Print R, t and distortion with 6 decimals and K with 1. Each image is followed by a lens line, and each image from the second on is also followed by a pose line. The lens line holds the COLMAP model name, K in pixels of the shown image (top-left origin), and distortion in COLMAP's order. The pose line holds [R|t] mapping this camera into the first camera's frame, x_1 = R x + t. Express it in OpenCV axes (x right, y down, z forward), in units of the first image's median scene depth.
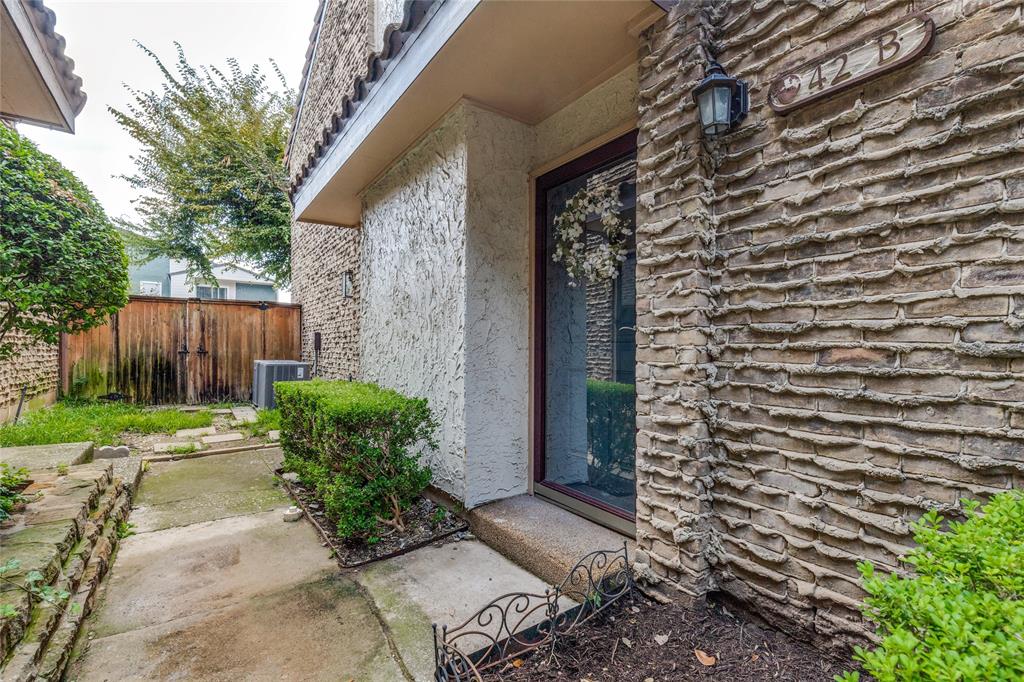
lens RADIAL K [[466.9, 0, 511.9], [0, 466.9, 344.6], [0, 0, 1]] dist [0.002148, 0.000114]
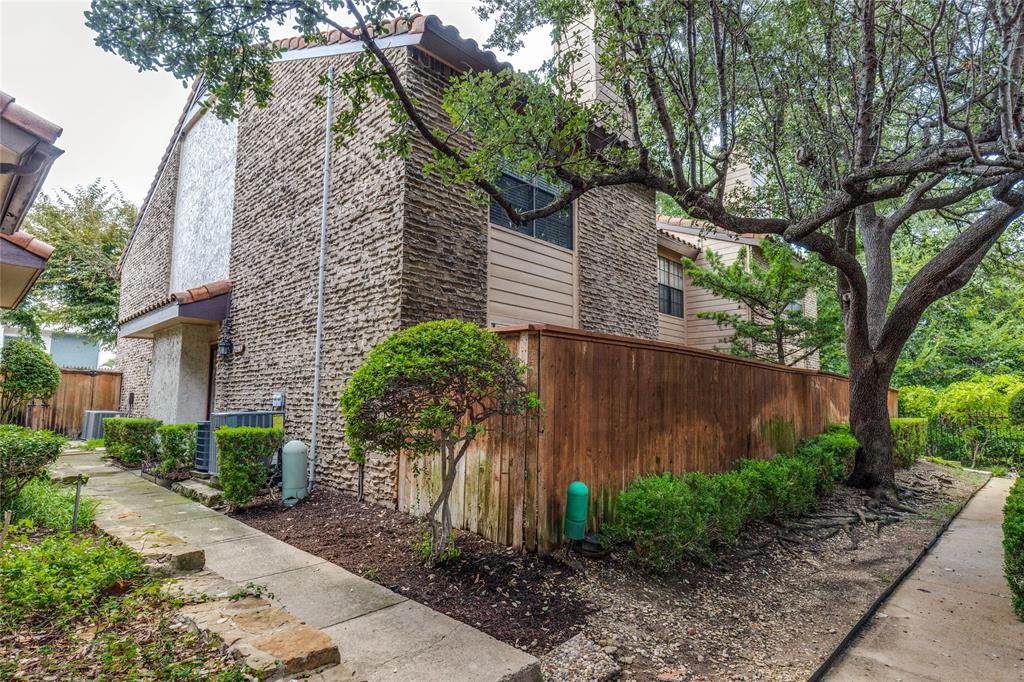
lens RADIAL K [[545.7, 0, 512.3], [0, 545.7, 341.3], [0, 0, 1]] dist [-0.000958, 0.000304]
pose [[0.982235, 0.022258, 0.186331, 0.462327], [-0.003074, 0.994716, -0.102615, -0.013135], [-0.187630, 0.100219, 0.977114, -0.979864]]
